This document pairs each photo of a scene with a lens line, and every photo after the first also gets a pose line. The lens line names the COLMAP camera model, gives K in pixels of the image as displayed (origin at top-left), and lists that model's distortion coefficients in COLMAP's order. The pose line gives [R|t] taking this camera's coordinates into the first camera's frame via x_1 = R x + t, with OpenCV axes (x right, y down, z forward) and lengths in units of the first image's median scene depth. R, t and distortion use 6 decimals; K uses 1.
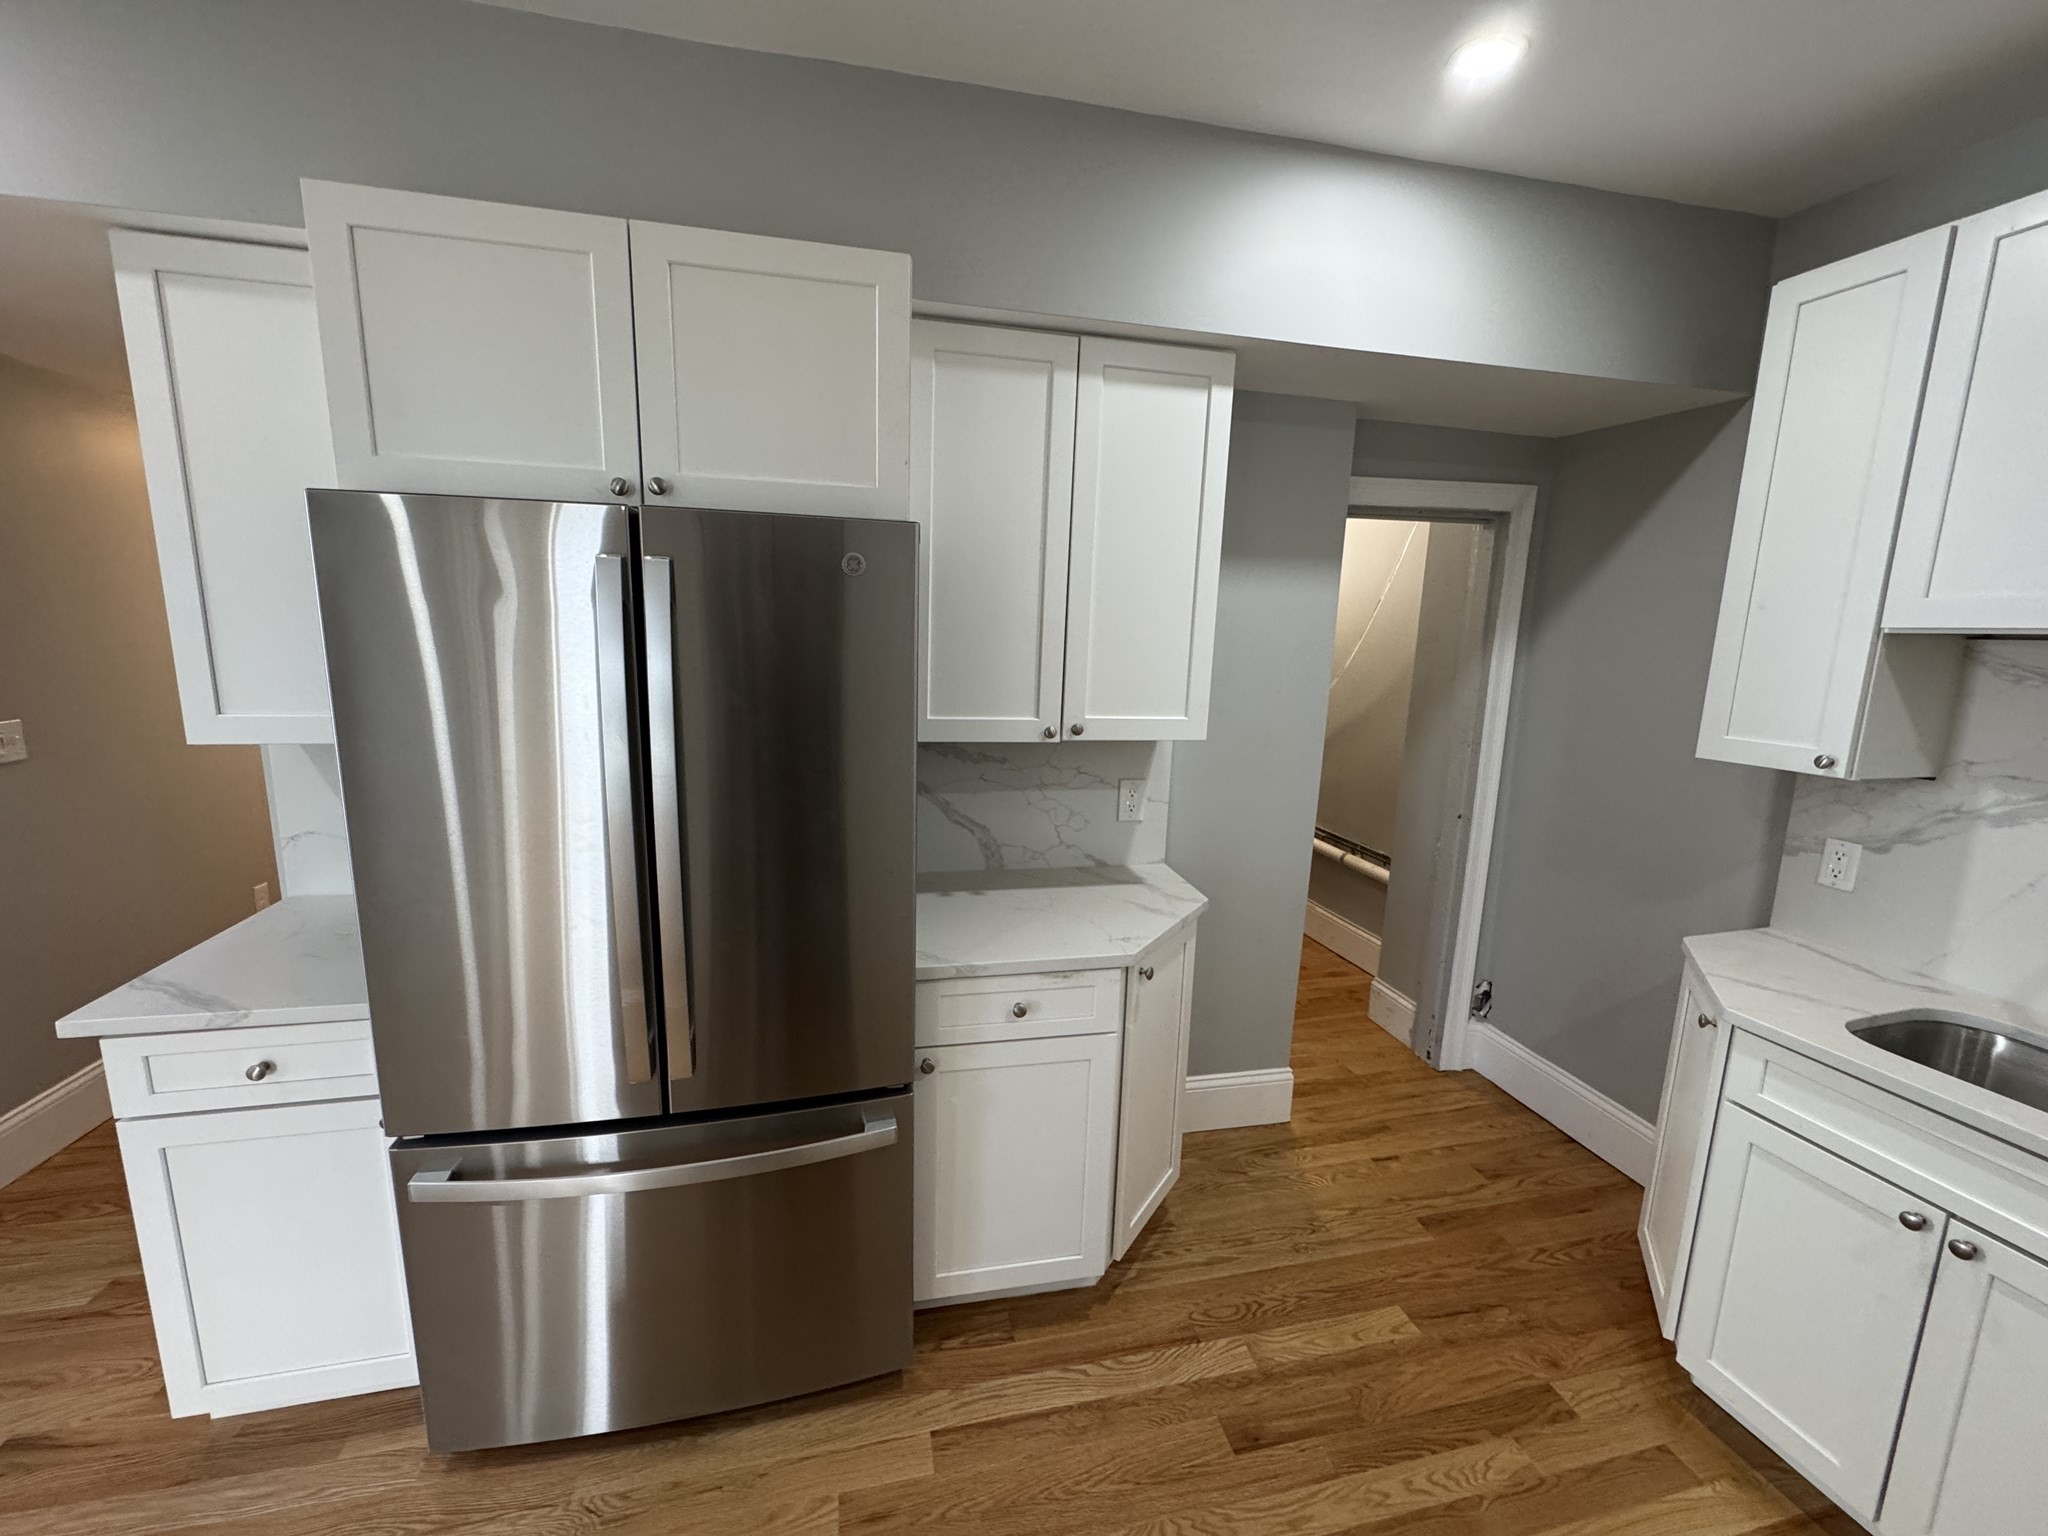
lens RADIAL K [[816.2, 0, 1022.1], [0, 816.2, 766.3], [0, 0, 1]] dist [-0.004004, -0.000084]
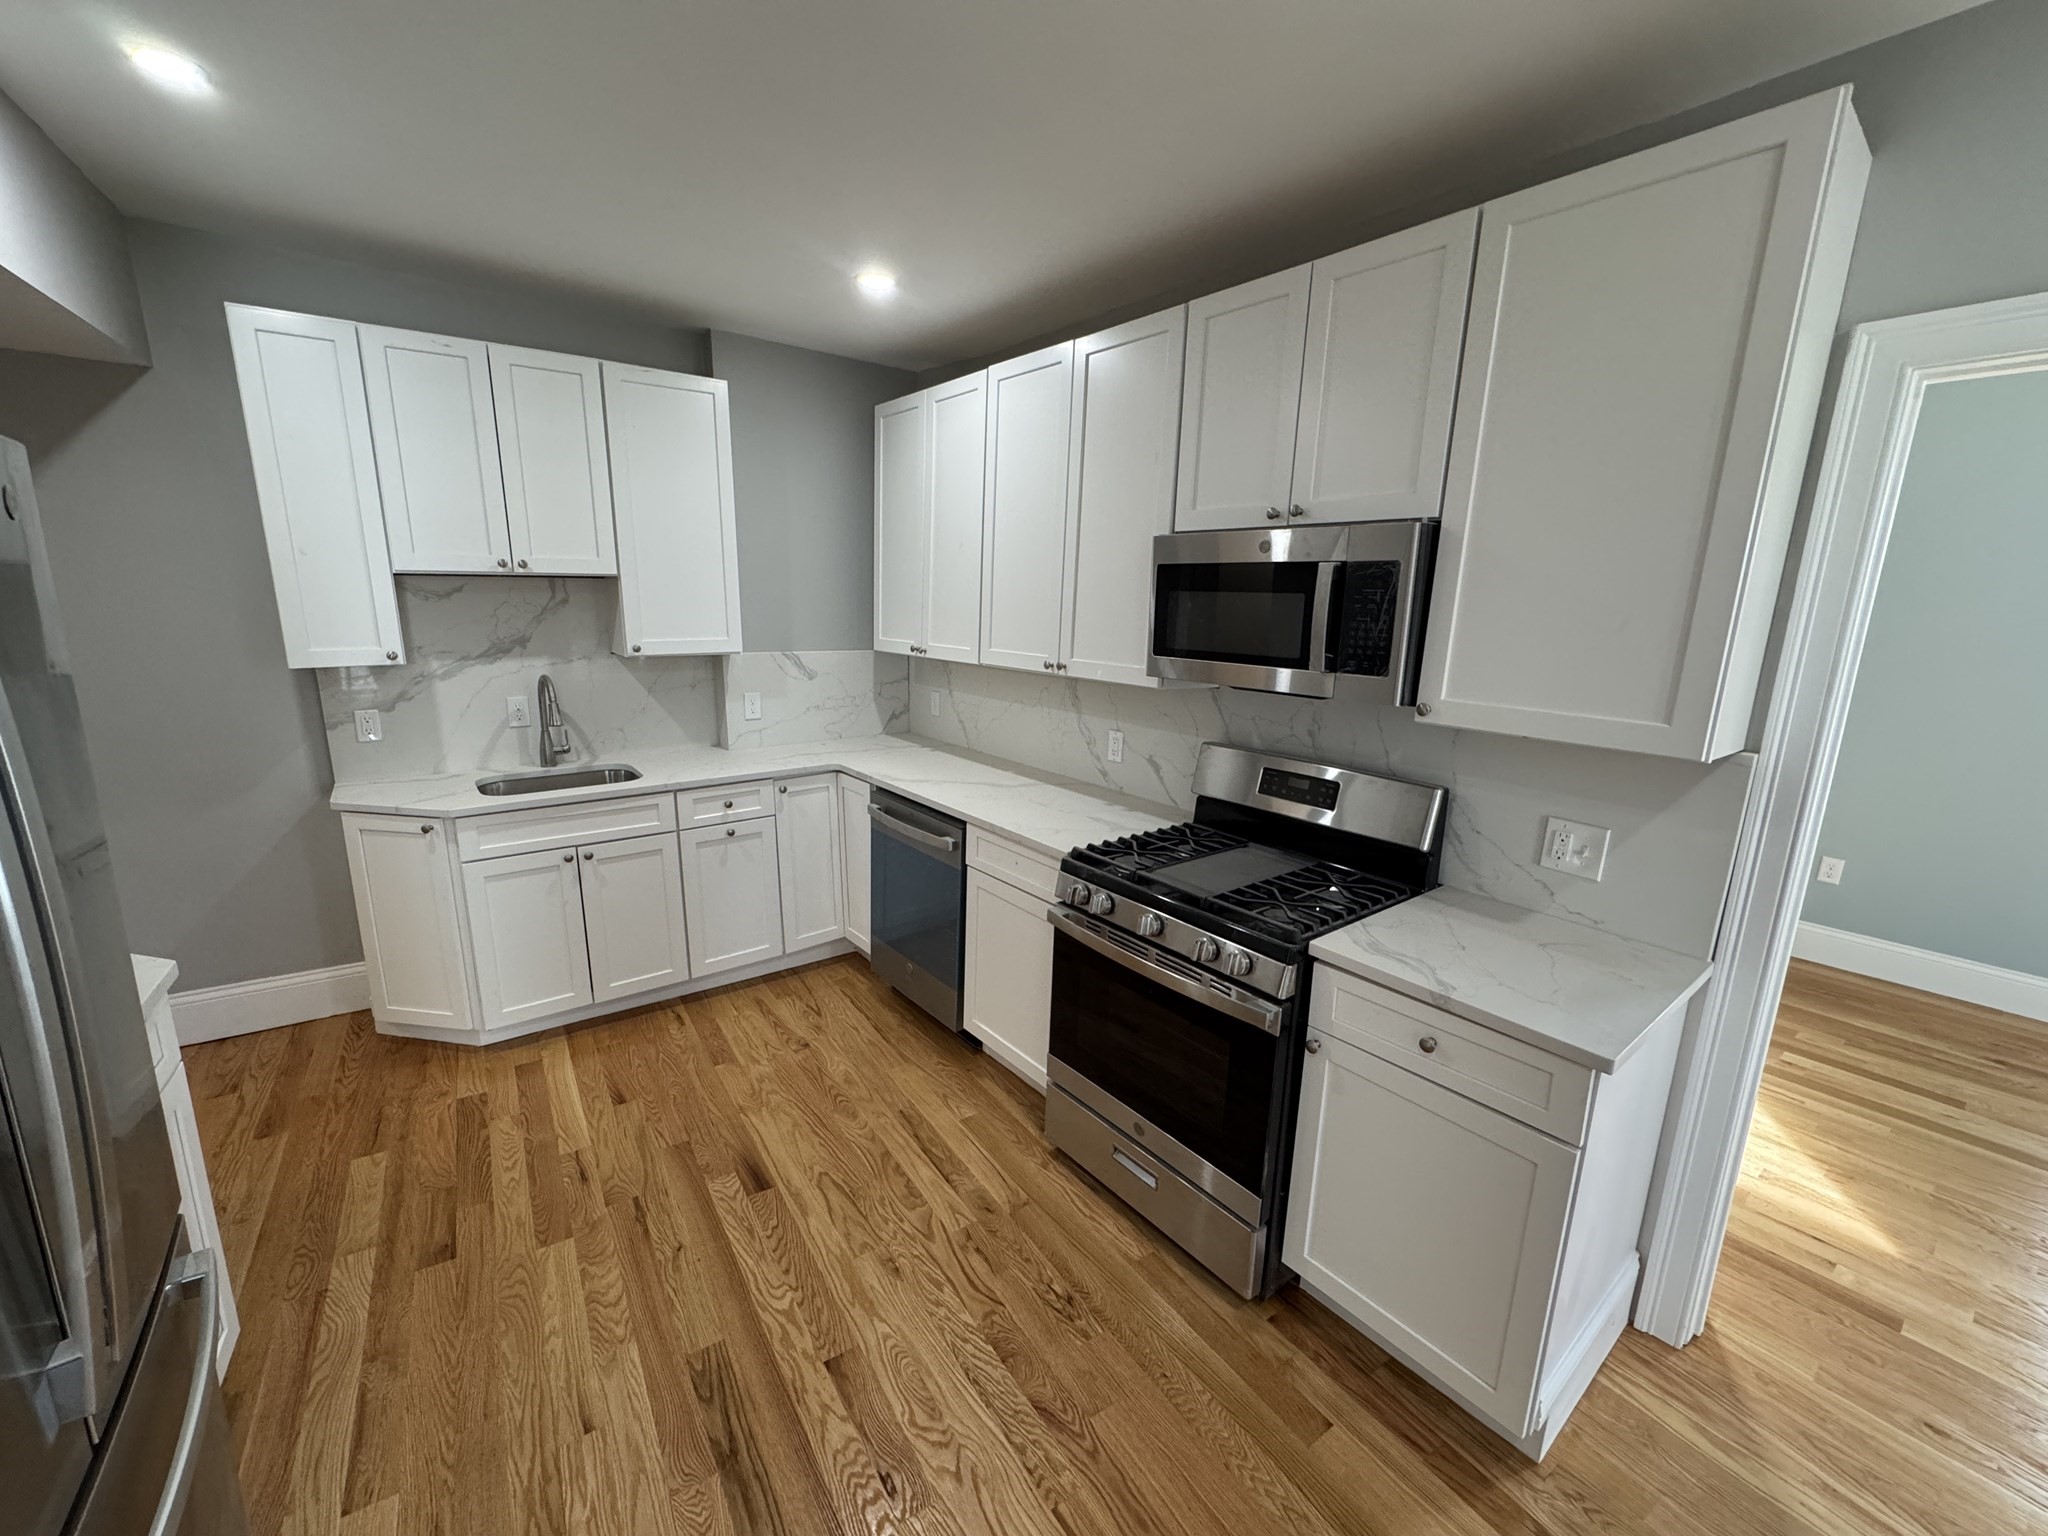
lens RADIAL K [[816.2, 0, 1021.6], [0, 816.2, 769.8], [0, 0, 1]] dist [-0.004004, -0.000084]
pose [[-0.350436, -0.234733, 0.906695, -0.886243], [0.131696, 0.946116, 0.295840, -0.097470], [-0.927281, 0.223081, -0.300639, 0.367699]]
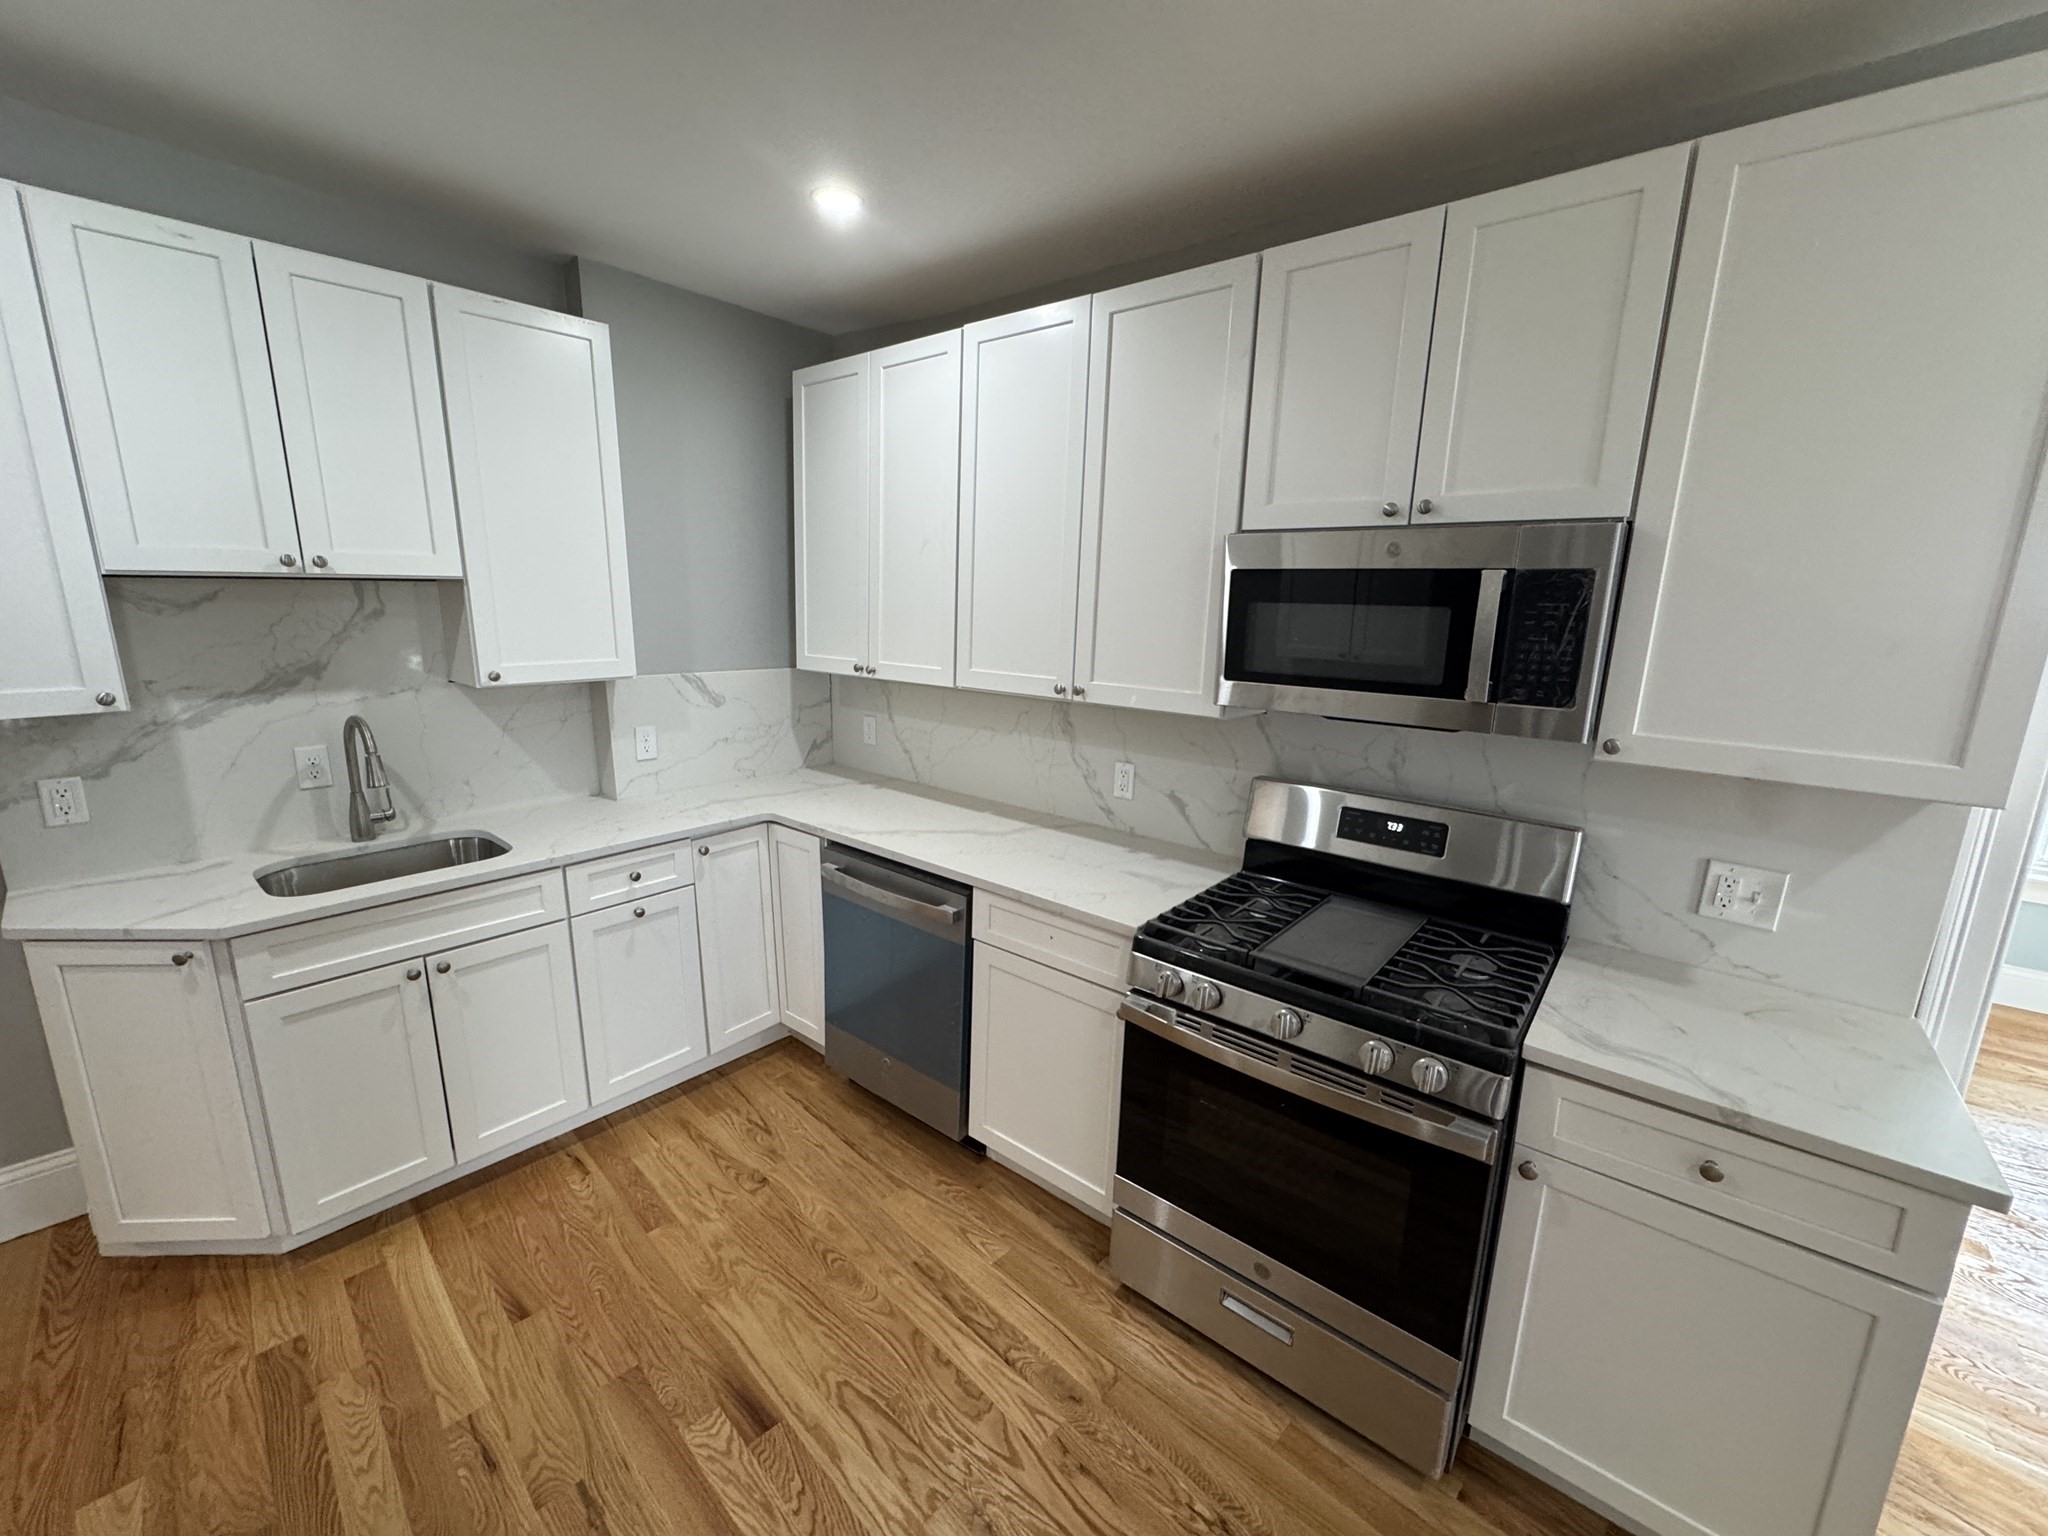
lens RADIAL K [[816.2, 0, 1021.1], [0, 816.2, 769.2], [0, 0, 1]] dist [-0.004004, -0.000084]
pose [[-0.537409, -0.214697, 0.815535, -0.495135], [0.109807, 0.941003, 0.320086, -0.119730], [-0.836143, 0.261568, -0.482128, 0.511852]]
